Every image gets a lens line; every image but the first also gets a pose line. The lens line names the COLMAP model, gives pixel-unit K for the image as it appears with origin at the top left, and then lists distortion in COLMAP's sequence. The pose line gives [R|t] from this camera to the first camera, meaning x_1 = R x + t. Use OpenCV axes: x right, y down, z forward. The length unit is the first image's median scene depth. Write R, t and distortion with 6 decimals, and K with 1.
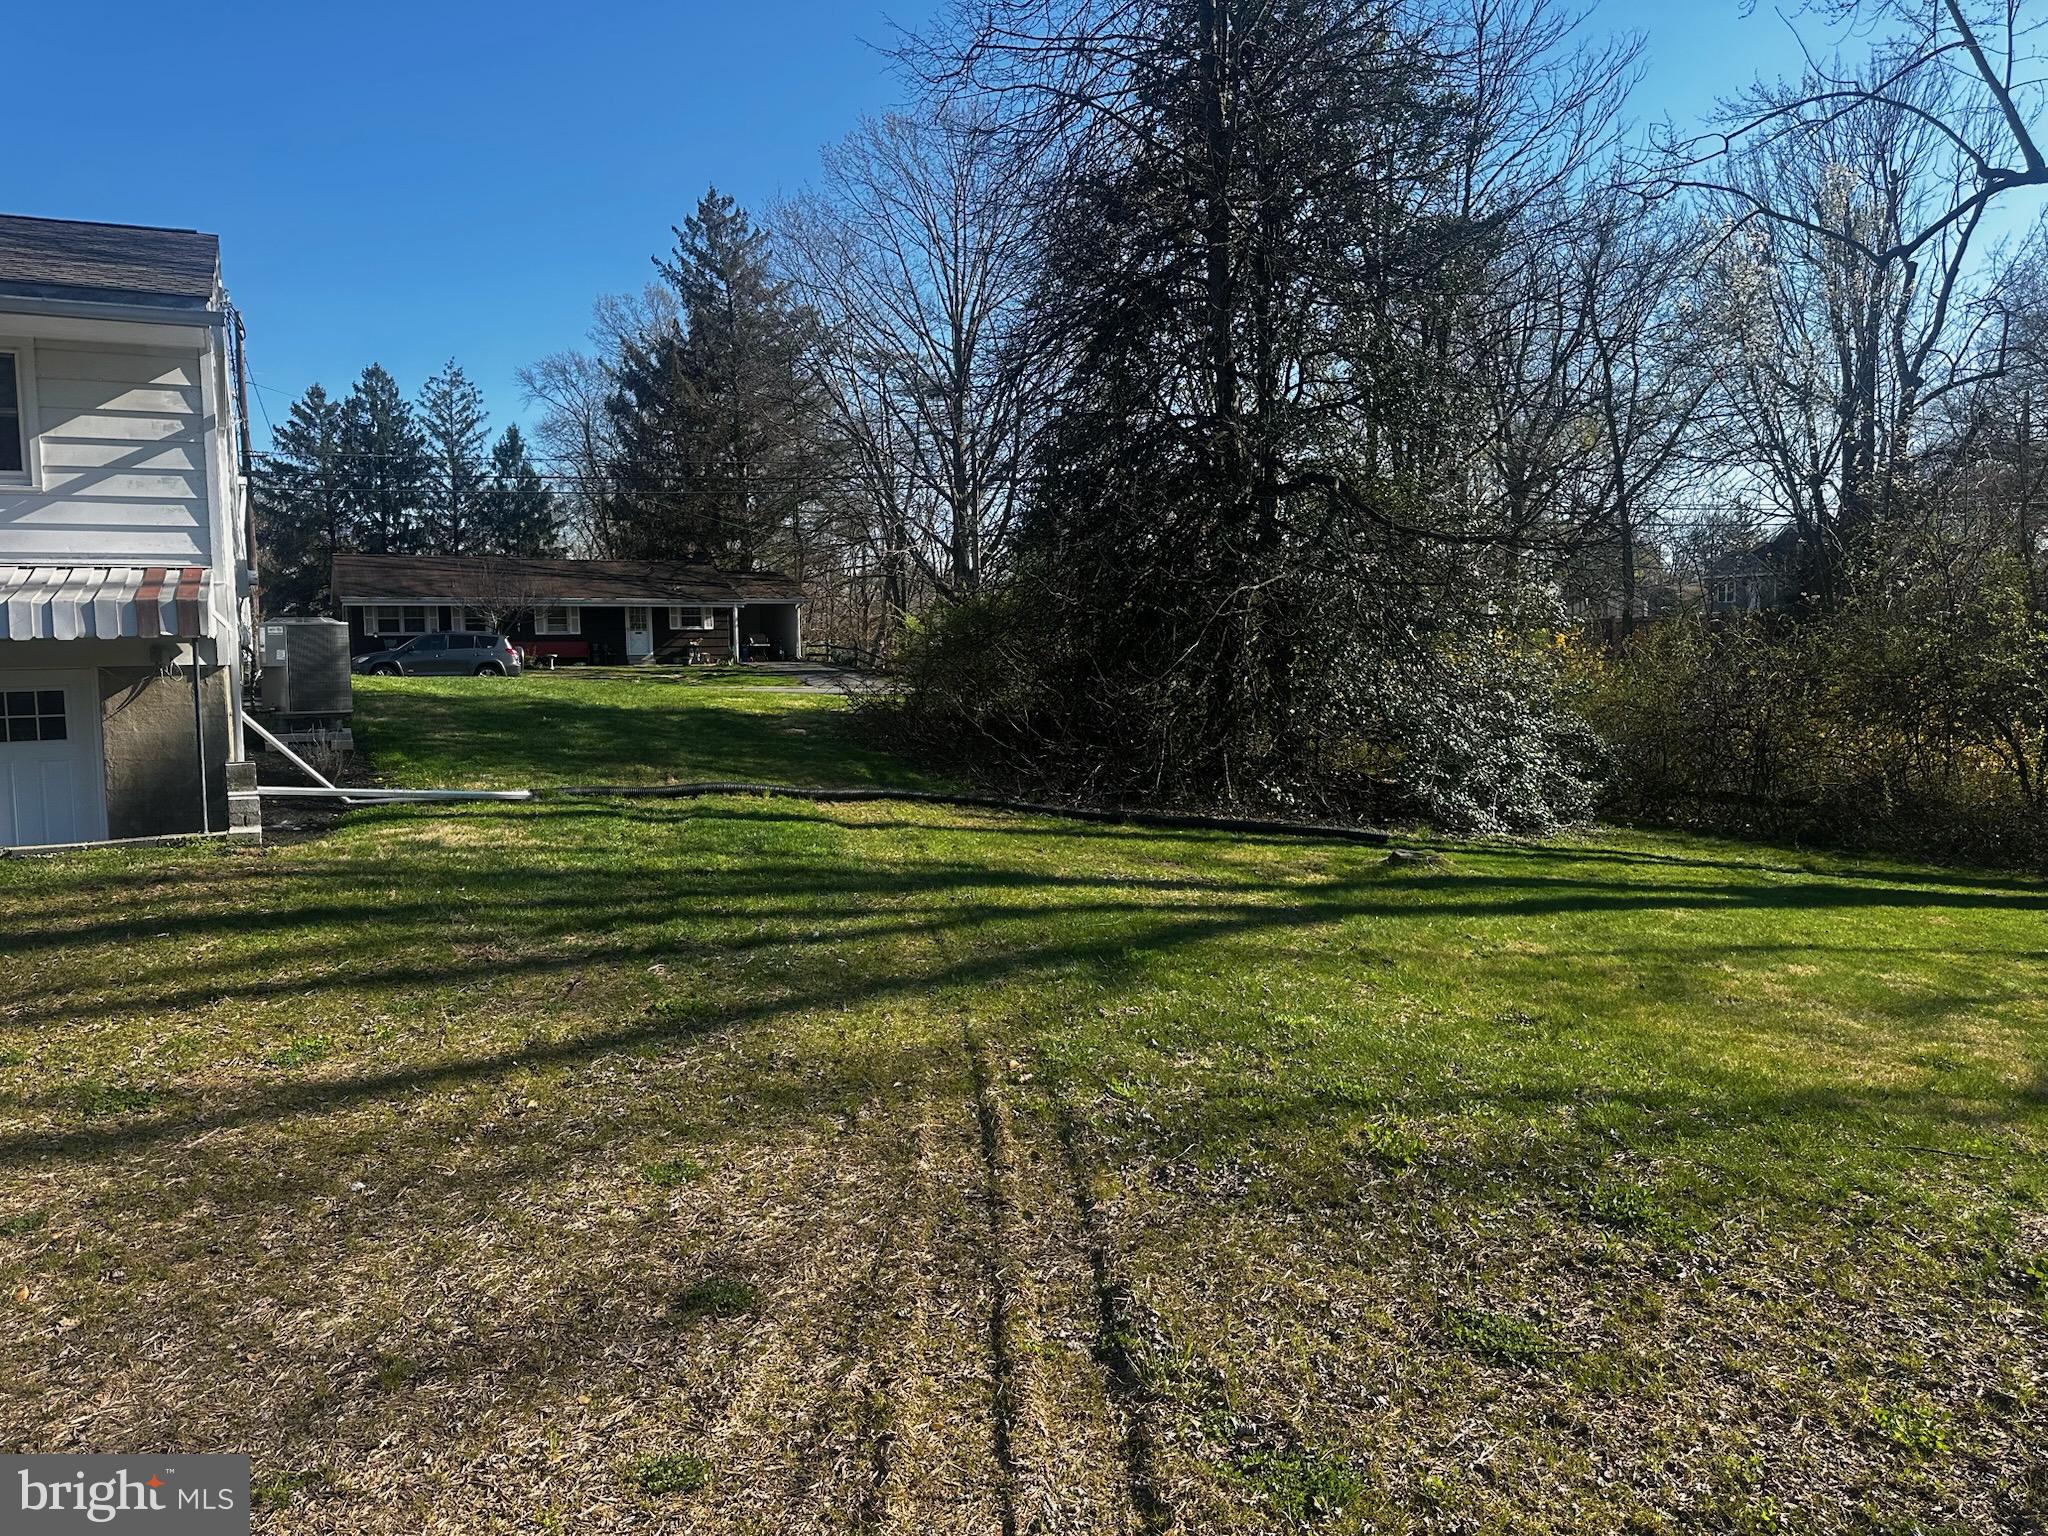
lens RADIAL K [[1431.6, 0, 1009.3], [0, 1431.6, 793.2], [0, 0, 1]] dist [-0.006184, -0.006070]
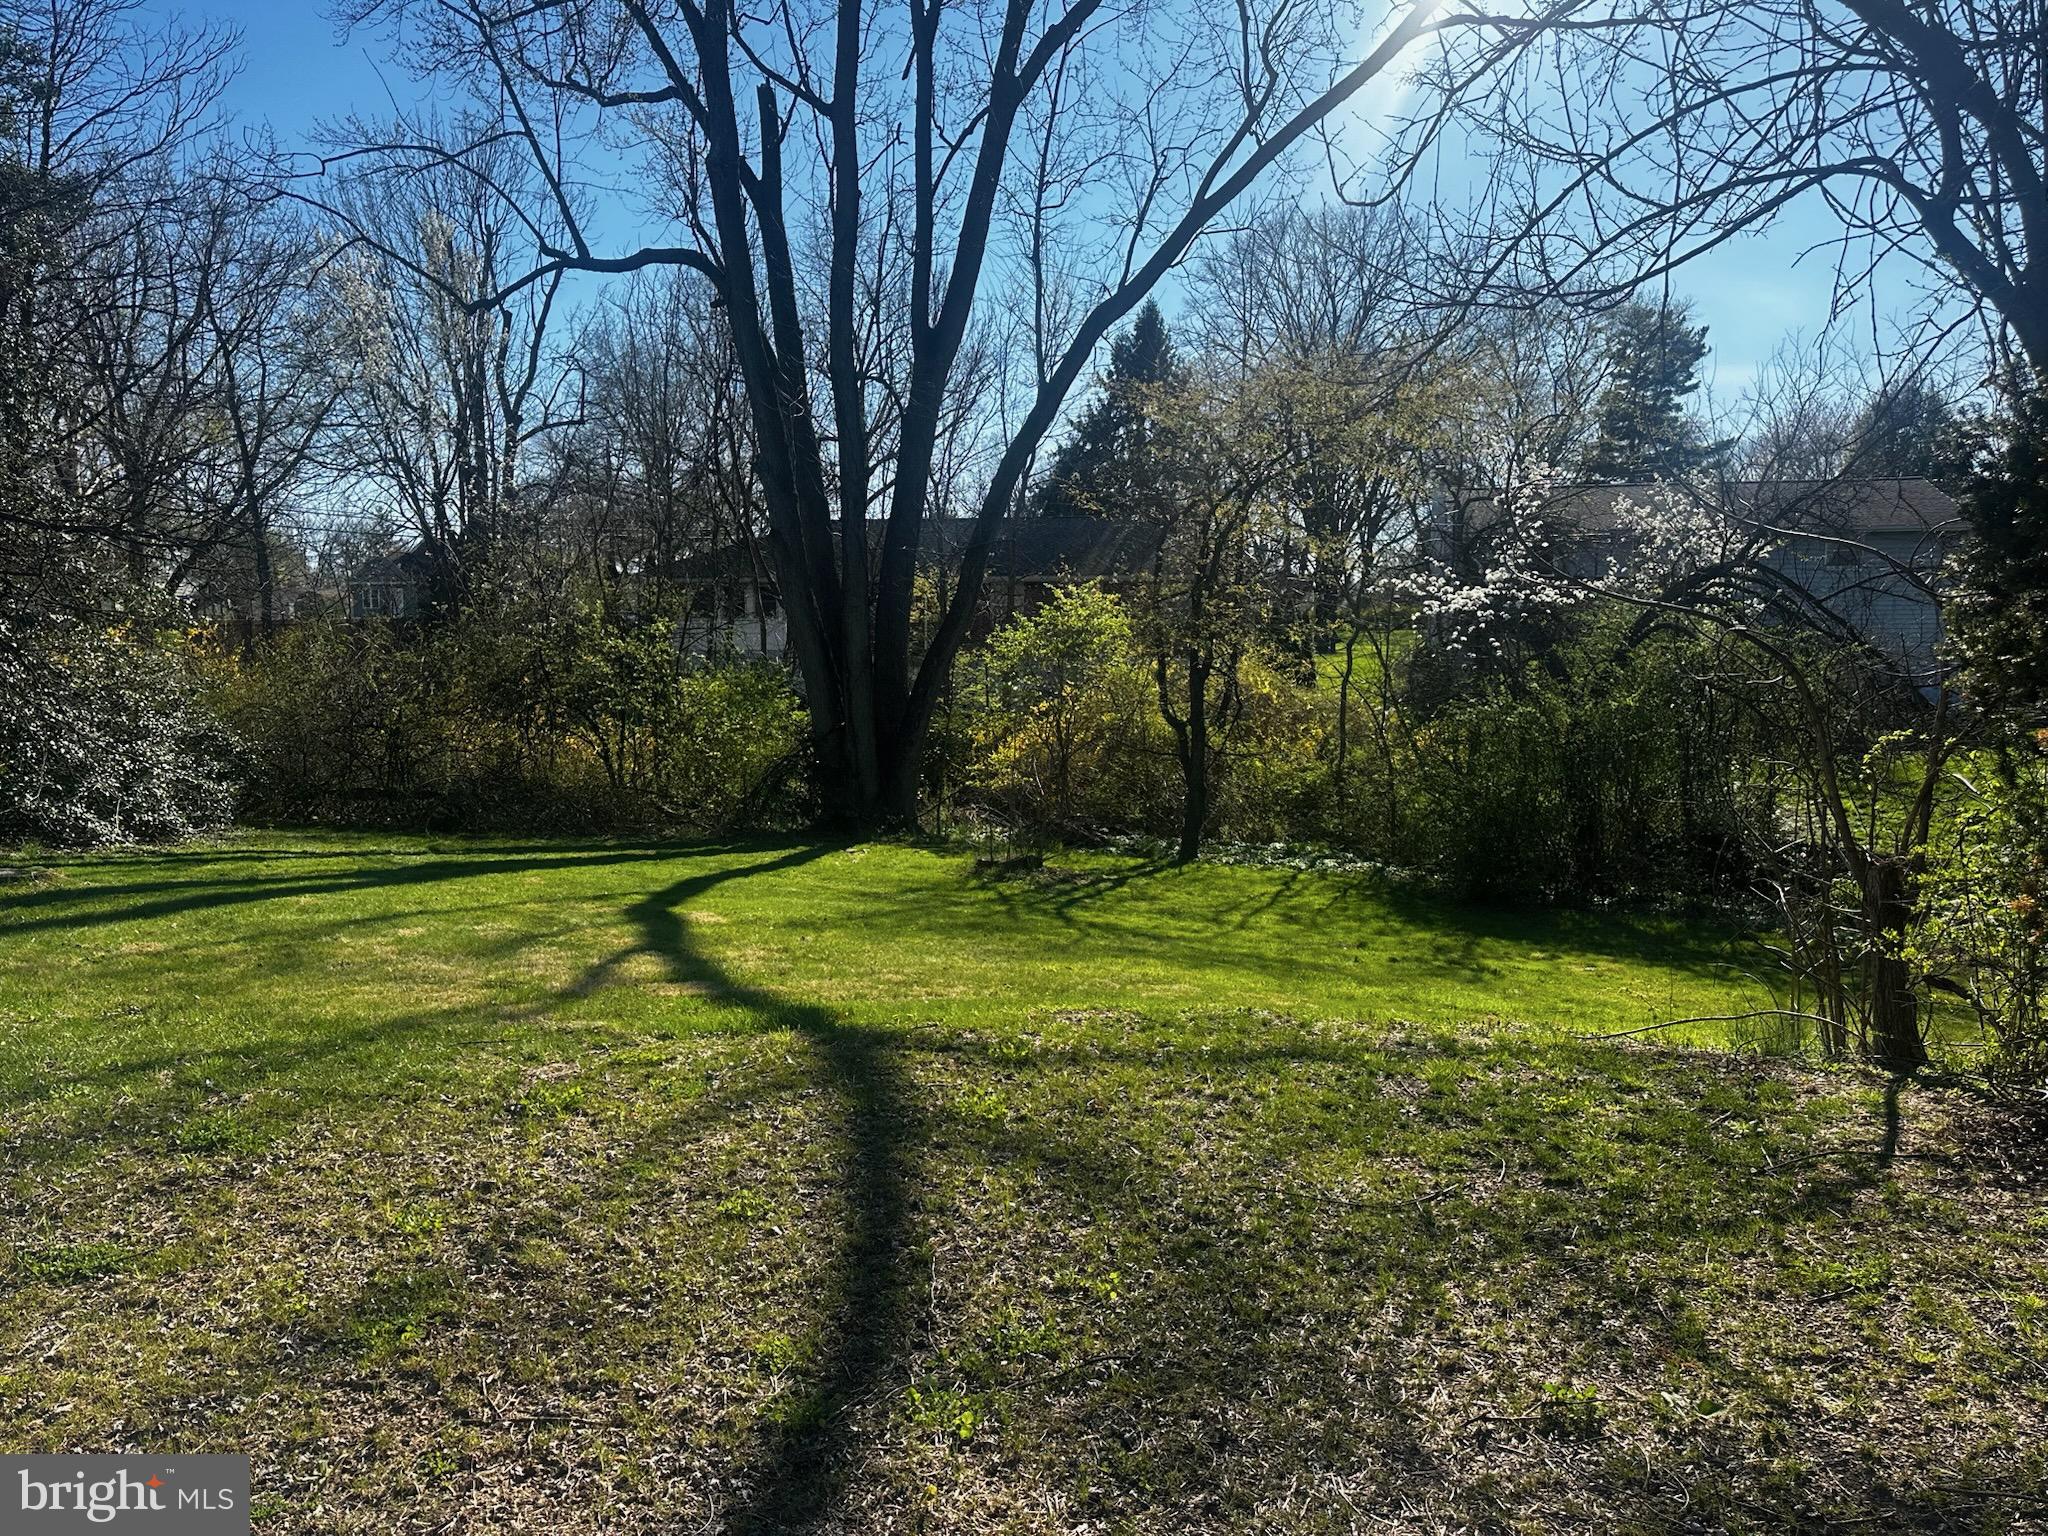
lens RADIAL K [[1431.6, 0, 1009.3], [0, 1431.6, 793.2], [0, 0, 1]] dist [-0.006184, -0.006070]
pose [[0.639123, -0.061369, 0.766652, -0.006844], [0.064119, 0.997593, 0.026402, 0.014212], [-0.766427, 0.032283, 0.641520, -0.102485]]
